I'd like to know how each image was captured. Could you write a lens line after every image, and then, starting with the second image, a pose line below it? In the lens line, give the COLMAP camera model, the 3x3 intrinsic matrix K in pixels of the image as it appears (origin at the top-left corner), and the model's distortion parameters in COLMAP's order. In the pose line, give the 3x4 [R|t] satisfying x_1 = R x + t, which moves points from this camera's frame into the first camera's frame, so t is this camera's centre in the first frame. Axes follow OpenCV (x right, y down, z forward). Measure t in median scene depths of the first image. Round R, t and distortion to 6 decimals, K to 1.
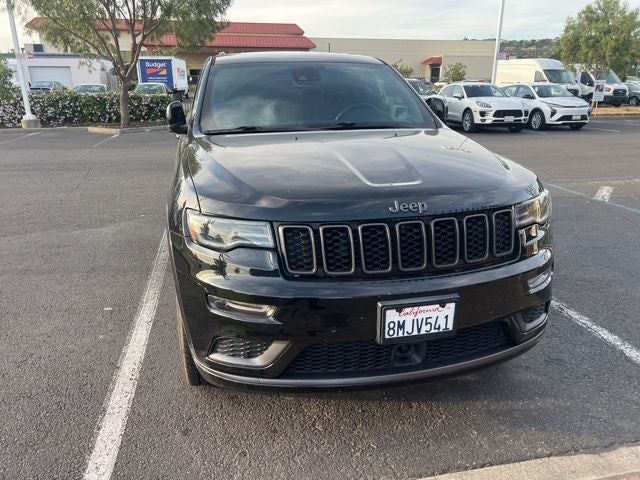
lens RADIAL K [[481.6, 0, 313.6], [0, 481.6, 241.4], [0, 0, 1]] dist [0.047708, -0.056659]
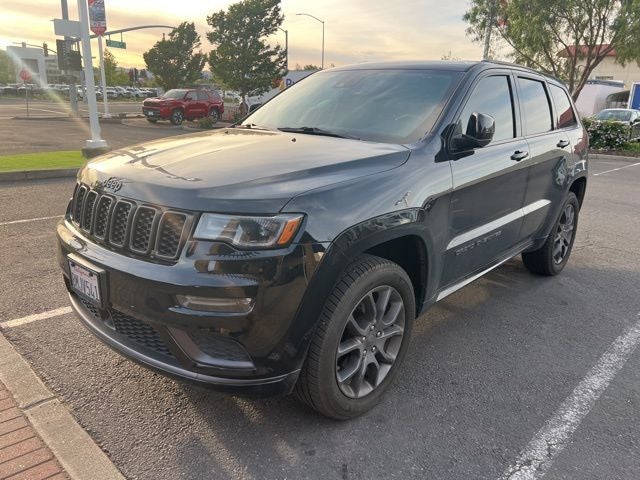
lens RADIAL K [[481.6, 0, 320.1], [0, 481.6, 238.1], [0, 0, 1]] dist [0.047708, -0.056659]
pose [[0.571256, 0.245554, -0.783180, 1.267821], [-0.289641, 0.953121, 0.087571, -0.173750], [0.767968, 0.176815, 0.615598, 0.635679]]
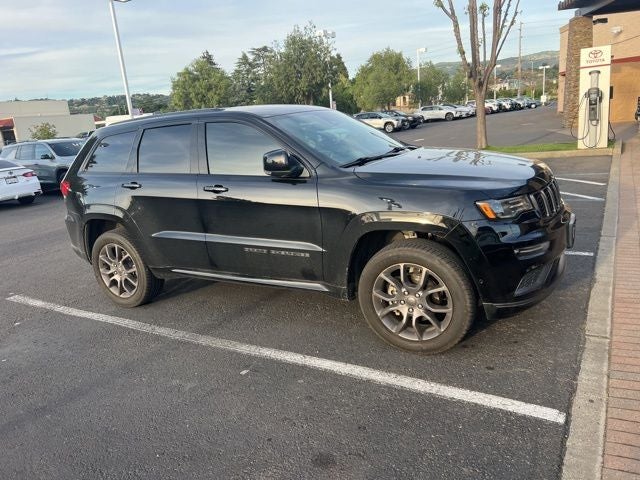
lens RADIAL K [[481.6, 0, 315.4], [0, 481.6, 237.3], [0, 0, 1]] dist [0.047708, -0.056659]
pose [[0.671356, -0.236527, 0.702379, -1.572019], [0.315089, 0.948884, 0.018365, -0.139749], [-0.670820, 0.208982, 0.711566, 0.316813]]
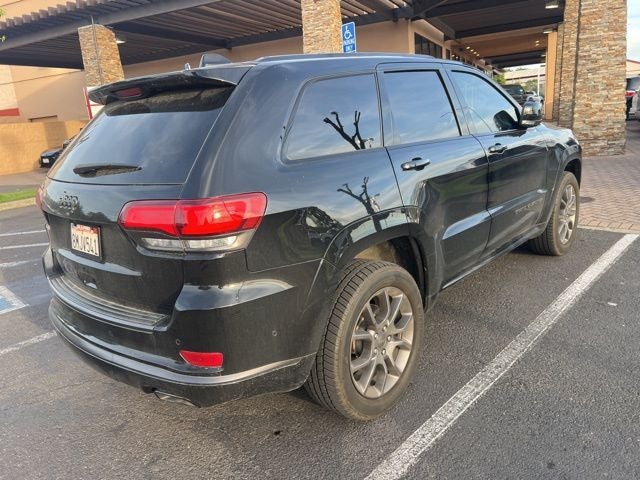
lens RADIAL K [[481.6, 0, 319.2], [0, 481.6, 228.3], [0, 0, 1]] dist [0.047708, -0.056659]
pose [[-0.571072, -0.137376, 0.809323, -1.451268], [0.340657, 0.857341, 0.385901, -0.962941], [-0.746880, 0.496079, -0.442805, 3.043045]]
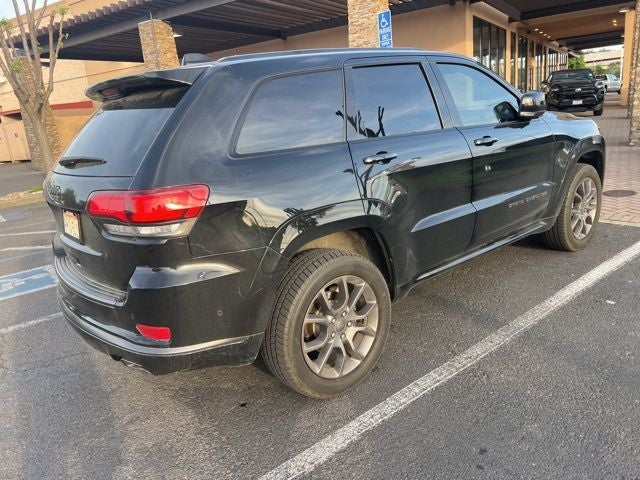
lens RADIAL K [[481.6, 0, 317.9], [0, 481.6, 236.6], [0, 0, 1]] dist [0.047708, -0.056659]
pose [[-0.458658, -0.180545, 0.870078, -1.630575], [0.371610, 0.850442, 0.372363, -0.903386], [-0.807179, 0.494118, -0.322970, 2.883626]]
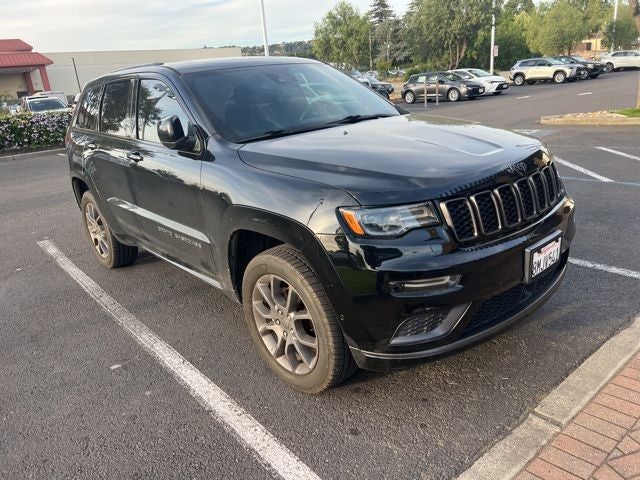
lens RADIAL K [[481.6, 0, 314.3], [0, 481.6, 243.2], [0, 0, 1]] dist [0.047708, -0.056659]
pose [[0.879100, -0.218931, 0.423381, -0.728792], [0.224413, 0.973770, 0.037569, -0.042952], [-0.420501, 0.061985, 0.905172, 0.121396]]
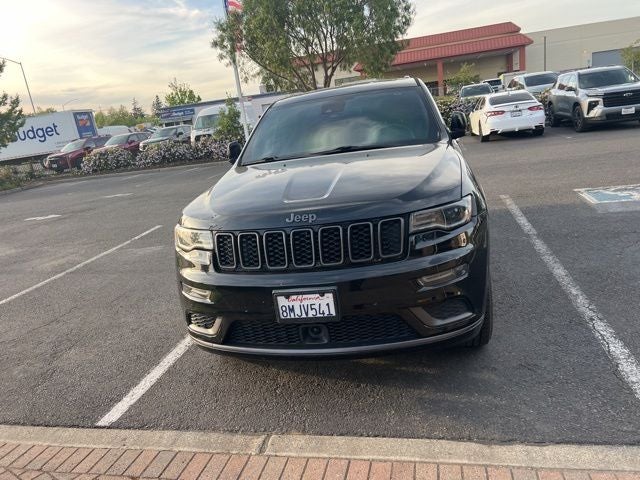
lens RADIAL K [[481.6, 0, 315.0], [0, 481.6, 241.8], [0, 0, 1]] dist [0.047708, -0.056659]
pose [[0.904170, -0.005887, -0.427132, 0.708823], [-0.004009, 0.999744, -0.022267, 0.019647], [0.427153, 0.021845, 0.903915, -0.130314]]
